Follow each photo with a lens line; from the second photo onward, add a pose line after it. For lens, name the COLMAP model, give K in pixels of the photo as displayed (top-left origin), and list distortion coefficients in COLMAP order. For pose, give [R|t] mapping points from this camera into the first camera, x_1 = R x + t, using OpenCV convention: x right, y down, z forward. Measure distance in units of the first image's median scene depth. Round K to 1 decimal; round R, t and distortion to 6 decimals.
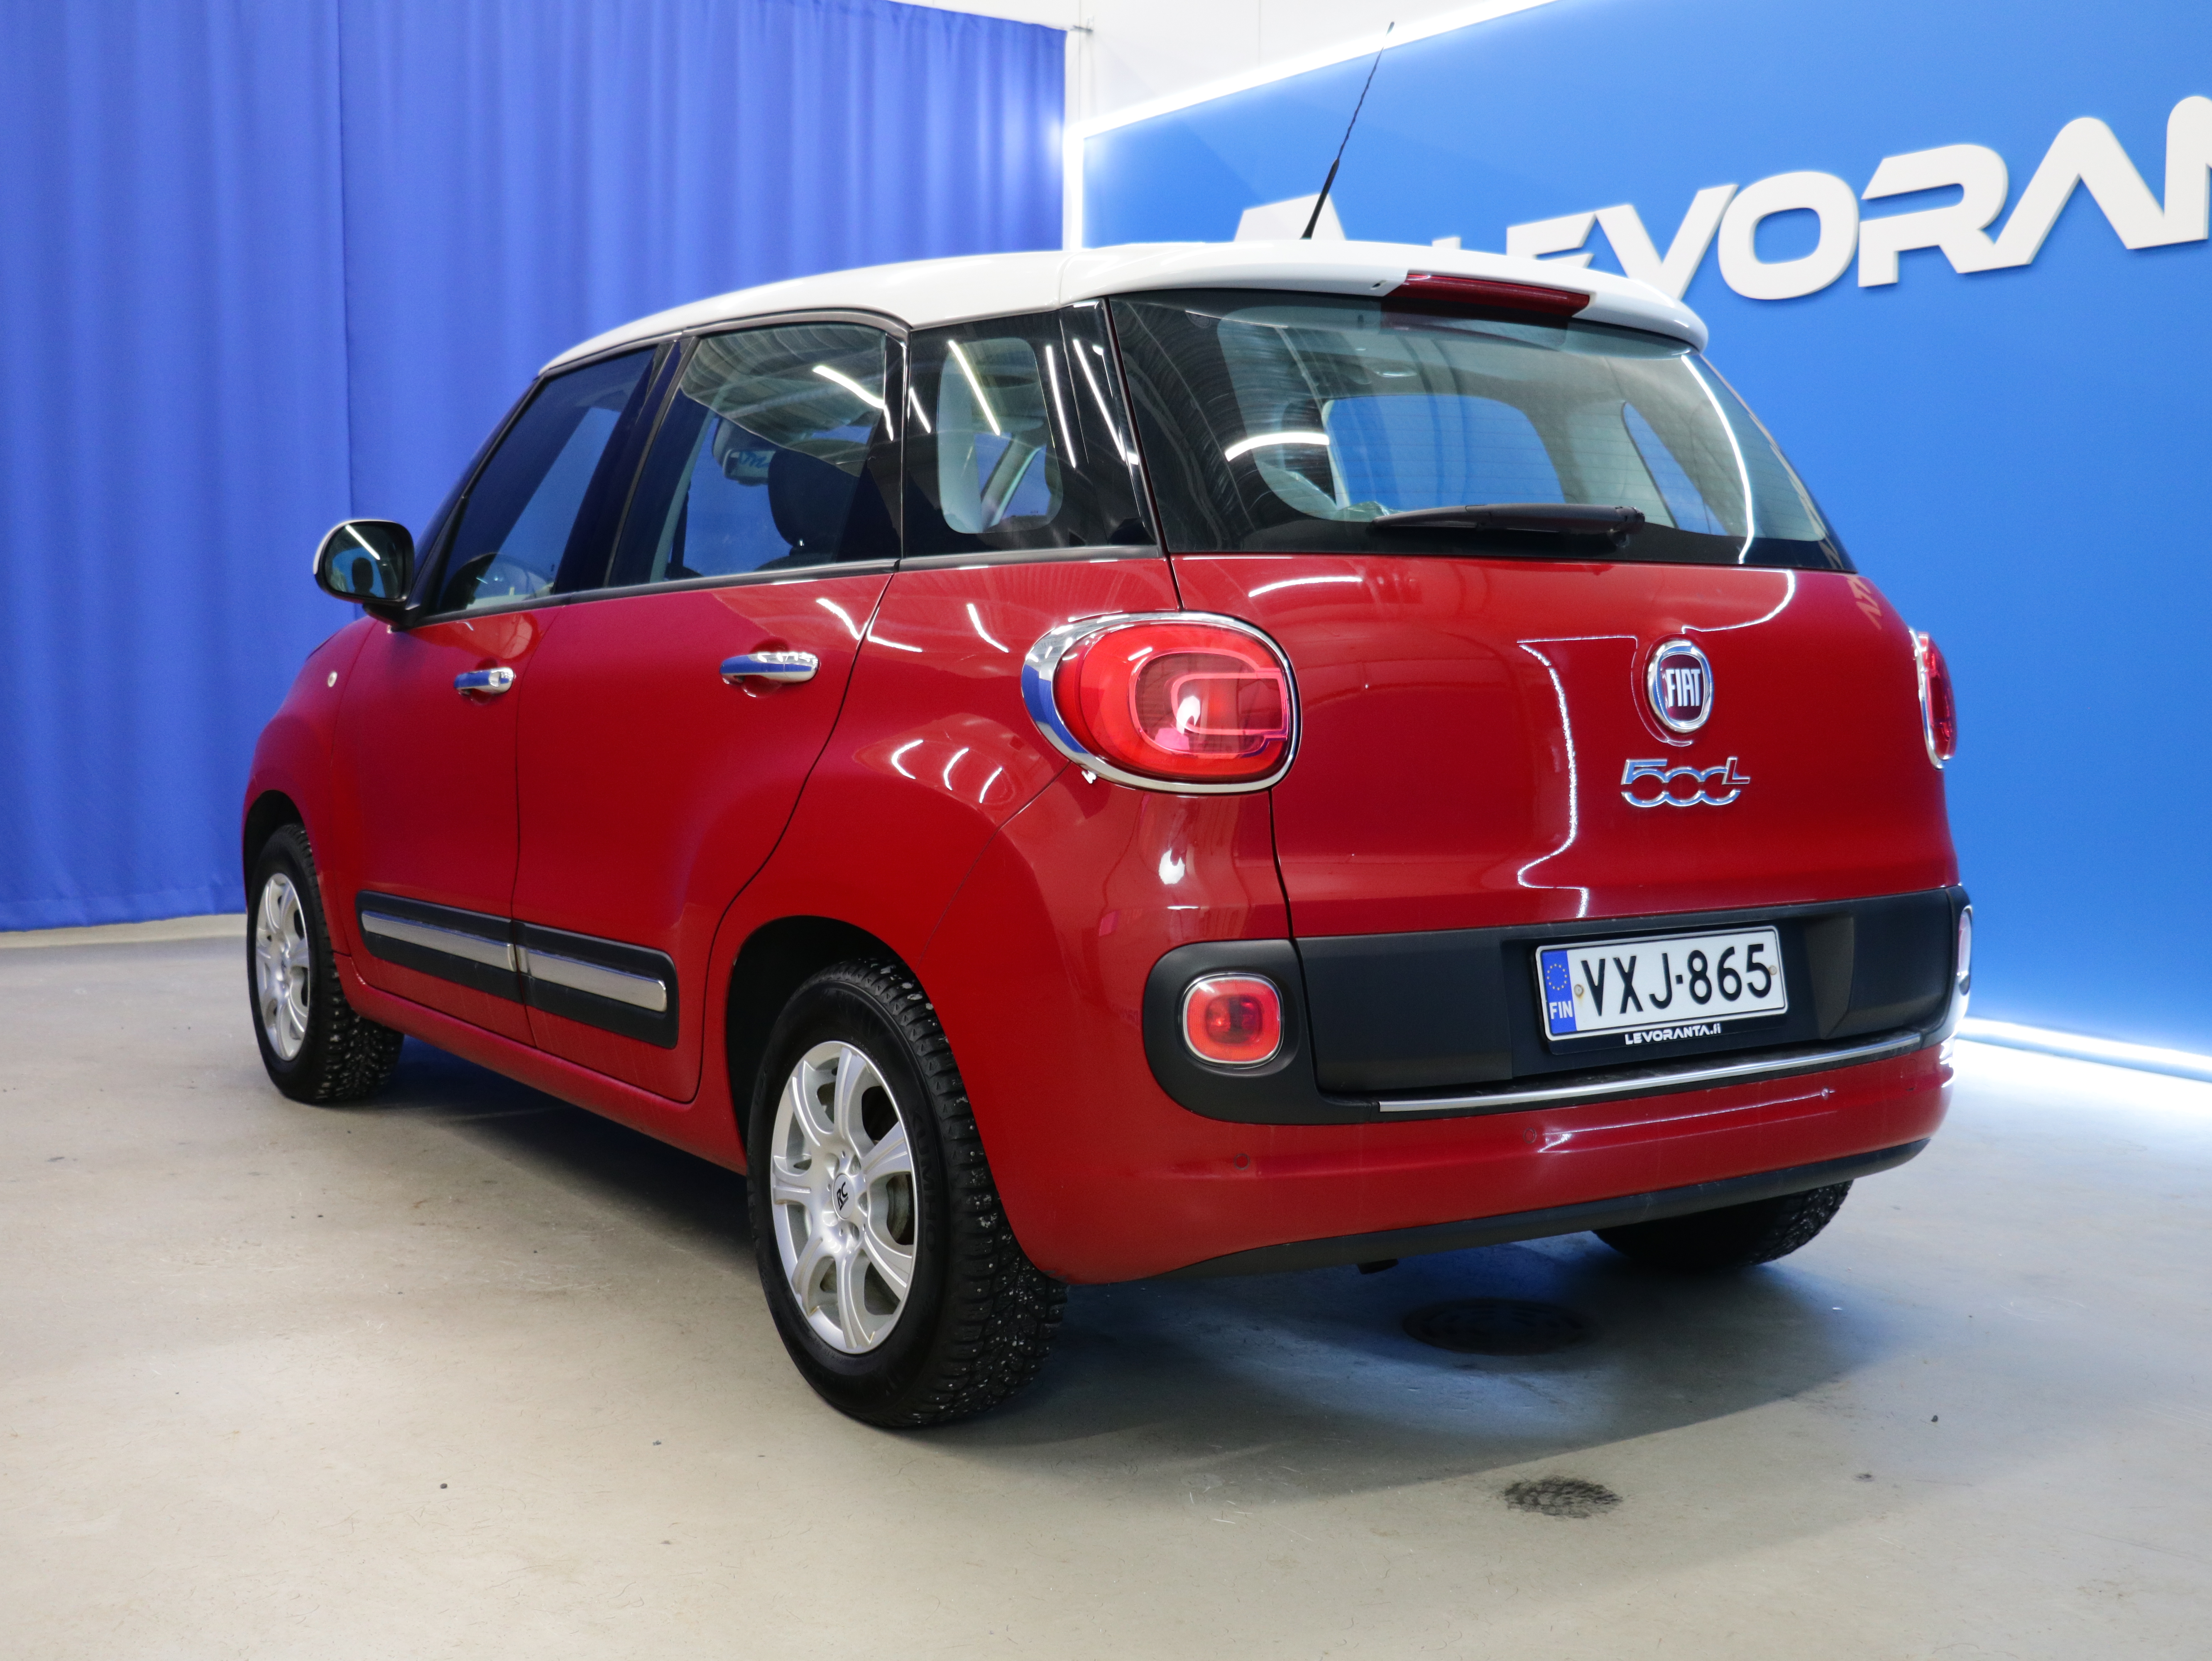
lens RADIAL K [[2448.9, 0, 1115.1], [0, 2448.9, 755.7], [0, 0, 1]] dist [-0.043310, 0.000000]
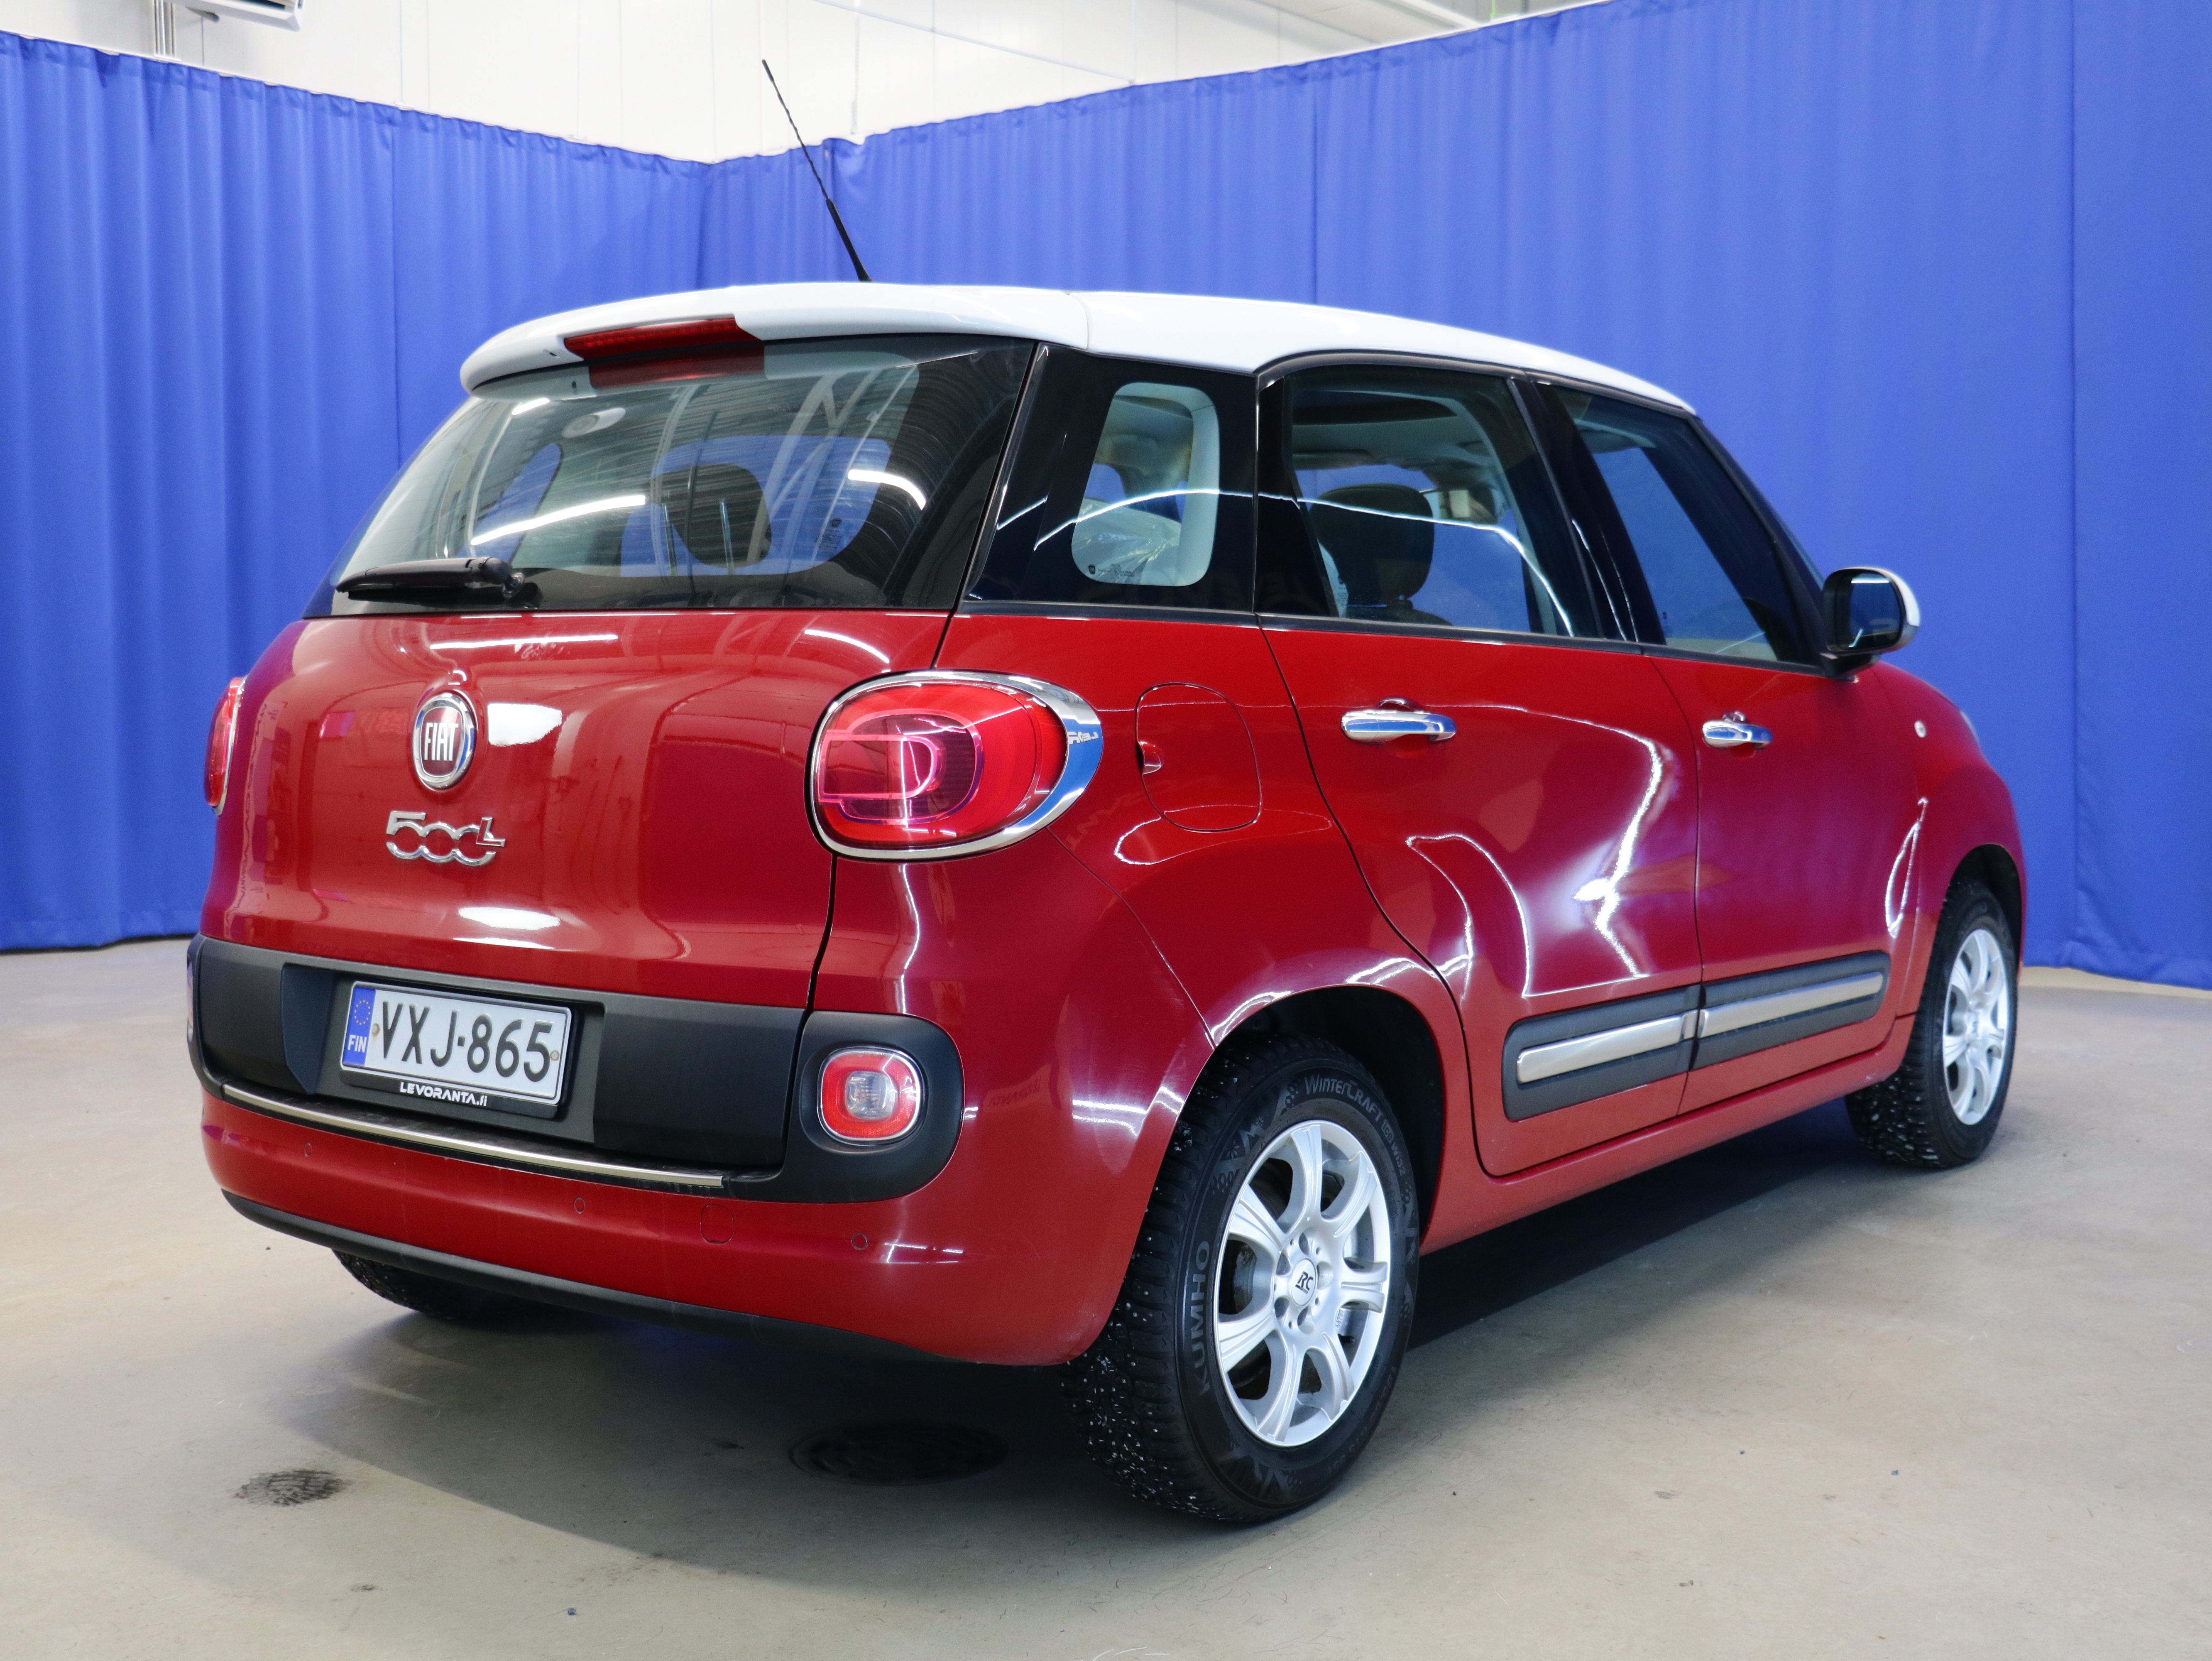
lens RADIAL K [[2448.9, 0, 1115.3], [0, 2448.9, 812.9], [0, 0, 1]] dist [-0.043310, 0.000000]
pose [[0.332707, 0.047449, -0.941836, 1.196666], [-0.044486, 0.998411, 0.034584, -0.043322], [0.941980, 0.030392, 0.334289, 0.894326]]
